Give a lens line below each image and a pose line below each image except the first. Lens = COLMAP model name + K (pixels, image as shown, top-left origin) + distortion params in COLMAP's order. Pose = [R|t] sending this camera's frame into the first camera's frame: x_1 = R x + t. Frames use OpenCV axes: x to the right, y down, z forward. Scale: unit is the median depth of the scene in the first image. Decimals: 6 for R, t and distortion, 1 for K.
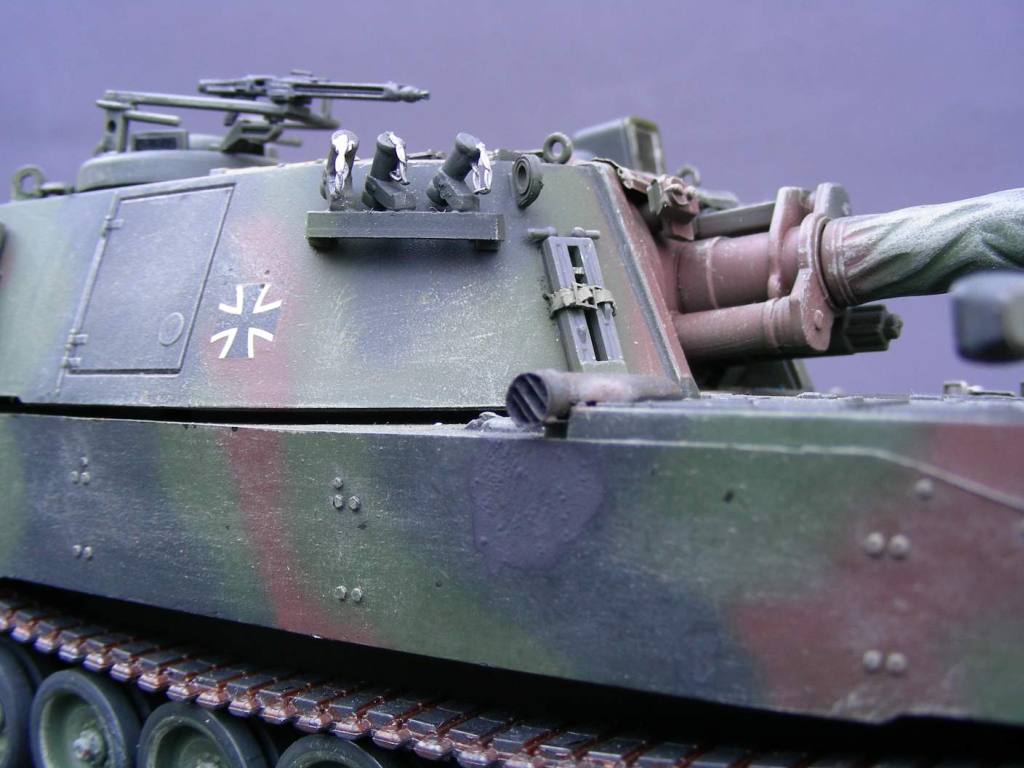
lens RADIAL K [[1358.5, 0, 512.0], [0, 1358.5, 384.0], [0, 0, 1]] dist [-0.248512, 0.035130]
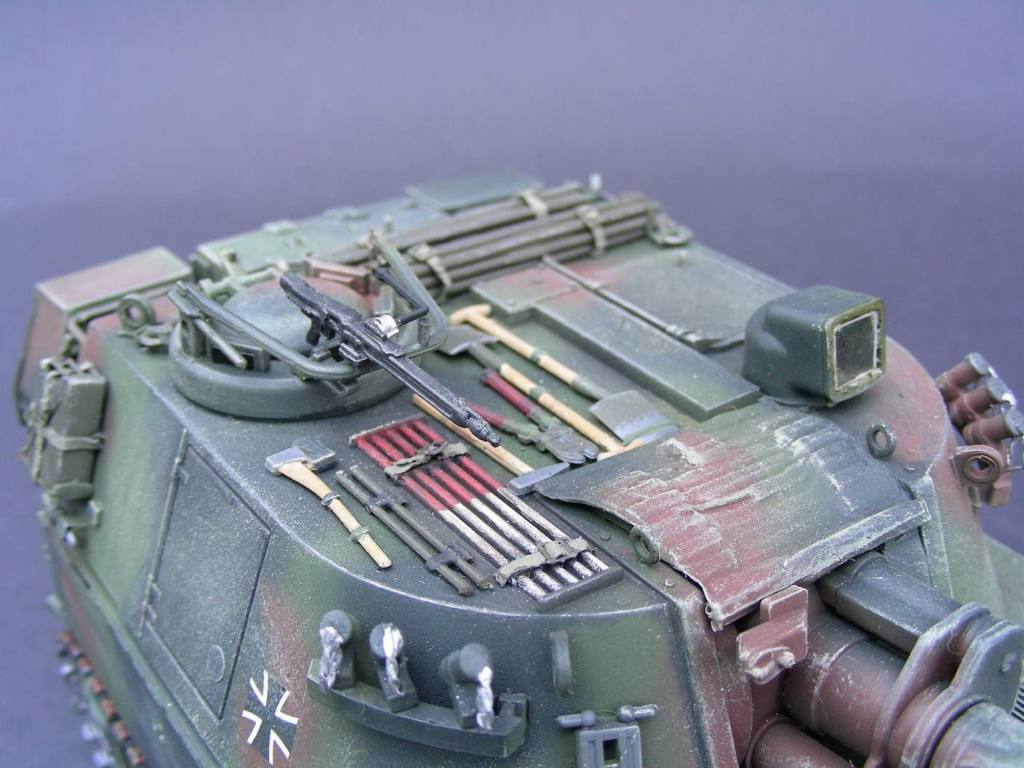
lens RADIAL K [[1358.5, 0, 512.0], [0, 1358.5, 384.0], [0, 0, 1]] dist [-0.248512, 0.035130]
pose [[0.941490, 0.161315, -0.295928, 0.195294], [-0.013559, 0.895438, 0.444980, -0.664417], [0.336767, -0.414932, 0.845233, 0.372996]]
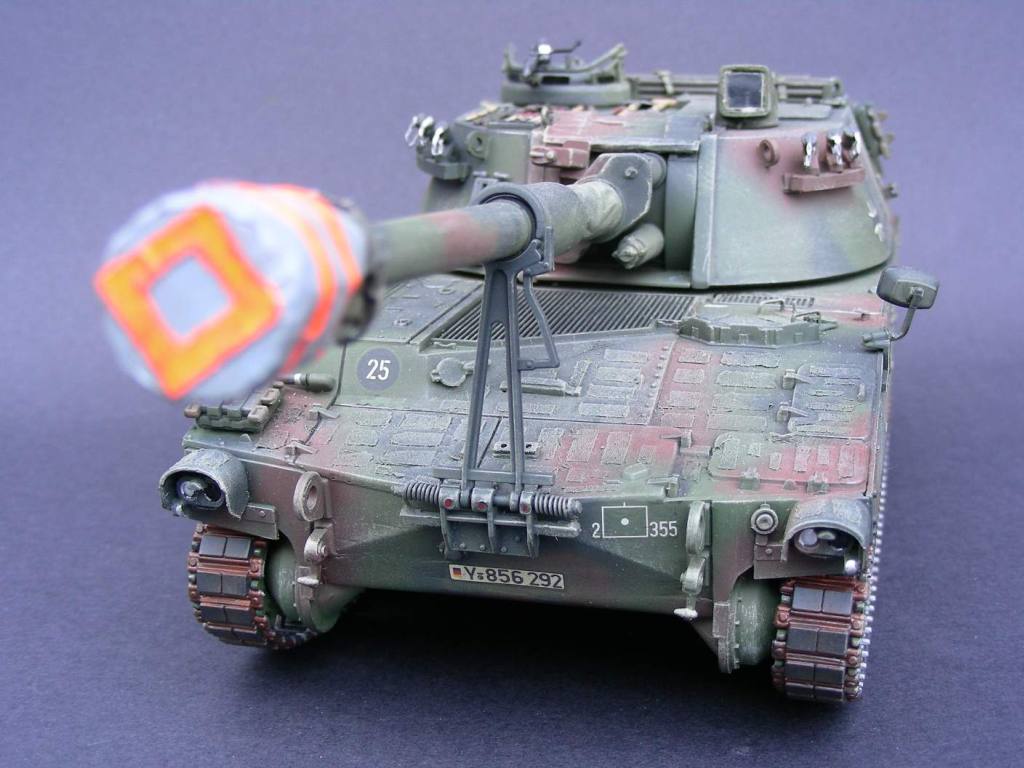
lens RADIAL K [[1606.2, 0, 512.0], [0, 1606.2, 384.0], [0, 0, 1]] dist [-0.231745, -0.017250]
pose [[0.375077, 0.248341, -0.893109, 2.058775], [-0.017489, 0.965171, 0.261035, -0.406138], [0.926828, -0.082289, 0.366357, 0.216193]]
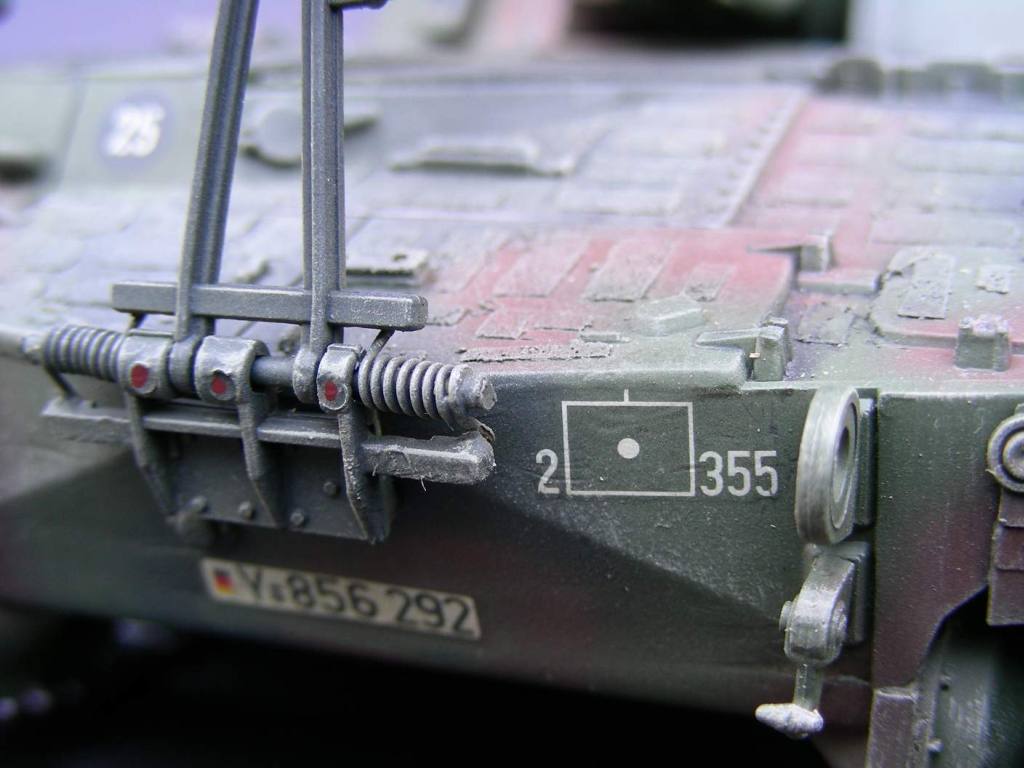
lens RADIAL K [[1622.3, 0, 512.0], [0, 1622.3, 384.0], [0, 0, 1]] dist [-0.391061, 0.013917]
pose [[0.262792, 0.216068, -0.940348, 1.231851], [-0.021890, 0.975687, 0.218071, -0.007132], [0.964604, -0.036723, 0.261133, 0.703477]]
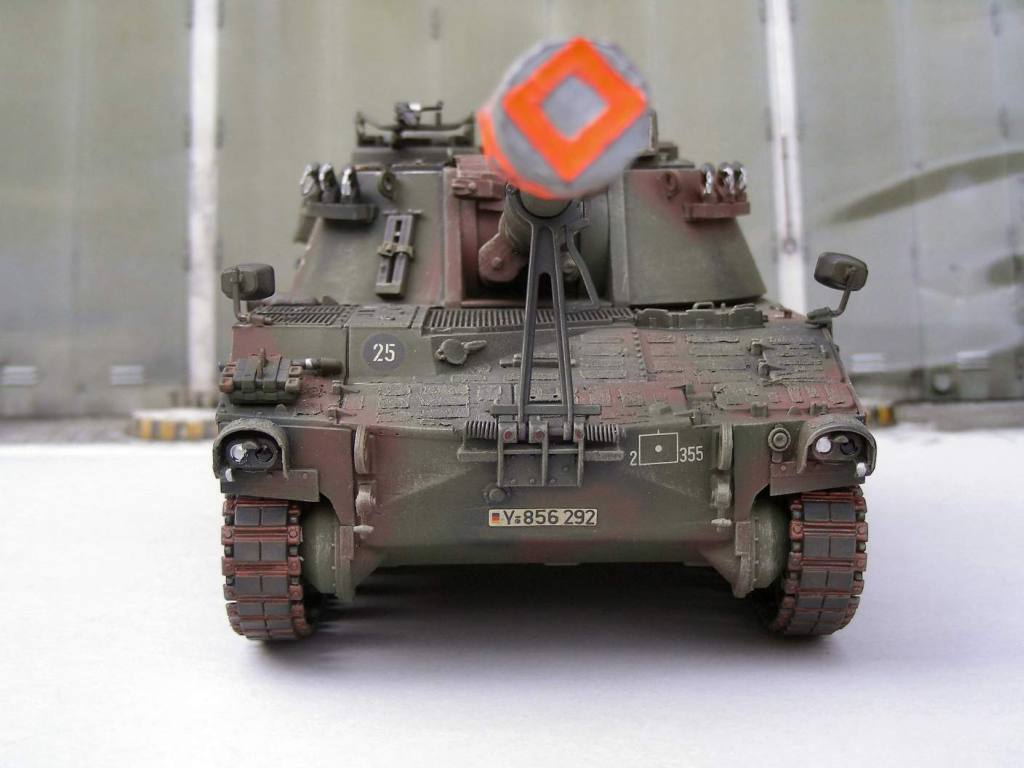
lens RADIAL K [[2129.5, 0, 512.0], [0, 2129.5, 384.0], [0, 0, 1]] dist [-0.198489, -0.095900]
pose [[0.603255, 0.084307, -0.793080, 2.486466], [-0.015683, 0.995459, 0.093891, -0.154813], [0.797394, -0.044203, 0.601838, -0.655052]]
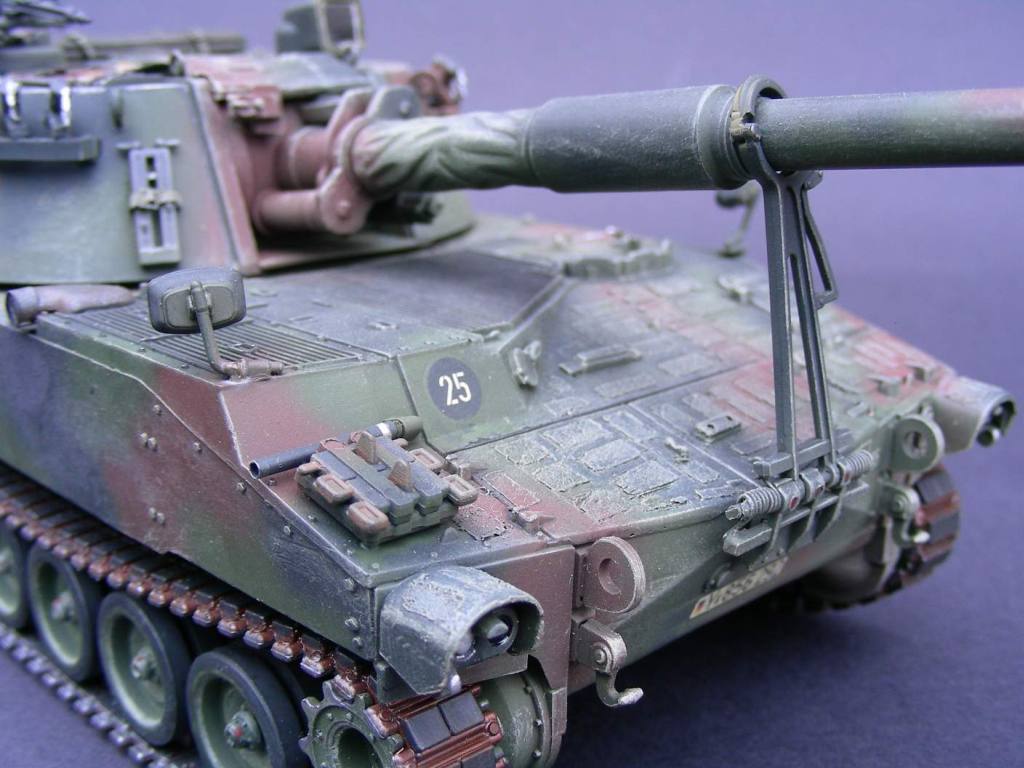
lens RADIAL K [[1358.5, 0, 512.0], [0, 1358.5, 384.0], [0, 0, 1]] dist [-0.248512, 0.035130]
pose [[0.984659, 0.050384, -0.167060, 0.620617], [-0.007408, 0.968614, 0.248461, -0.210610], [0.174335, -0.243412, 0.954127, -0.229547]]
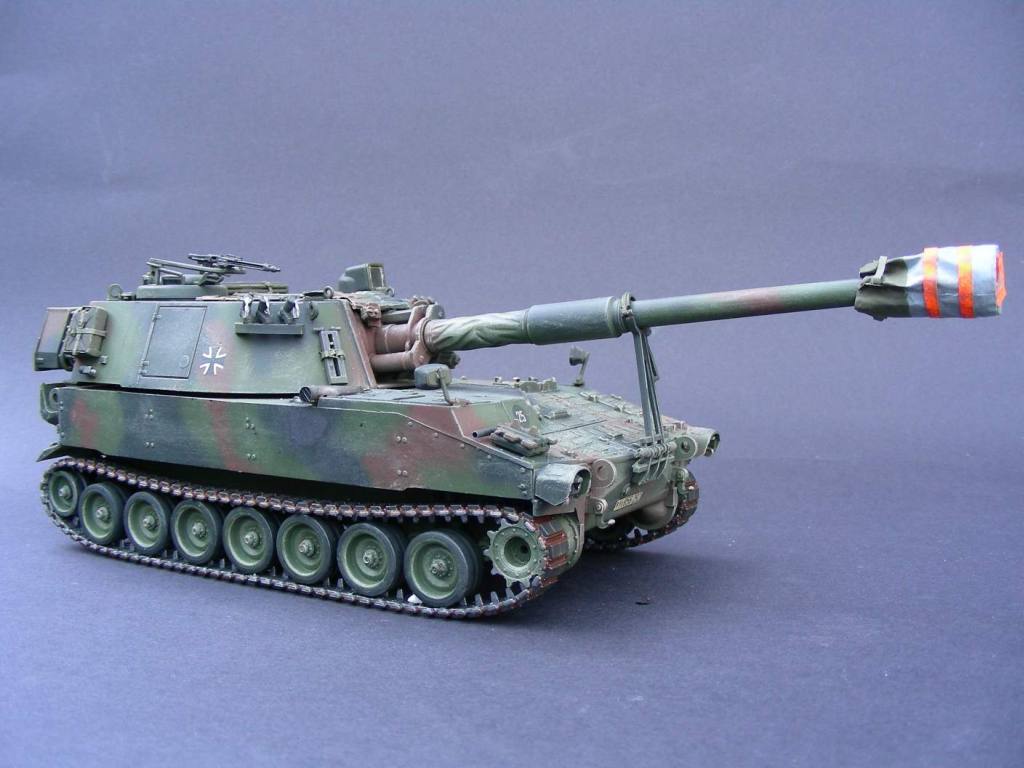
lens RADIAL K [[1157.8, 0, 512.0], [0, 1157.8, 384.0], [0, 0, 1]] dist [-0.265684, 0.010607]
pose [[0.994103, 0.001745, 0.108430, 0.160676], [-0.007819, 0.998422, 0.055618, -0.133717], [-0.108161, -0.056138, 0.992547, -1.392146]]
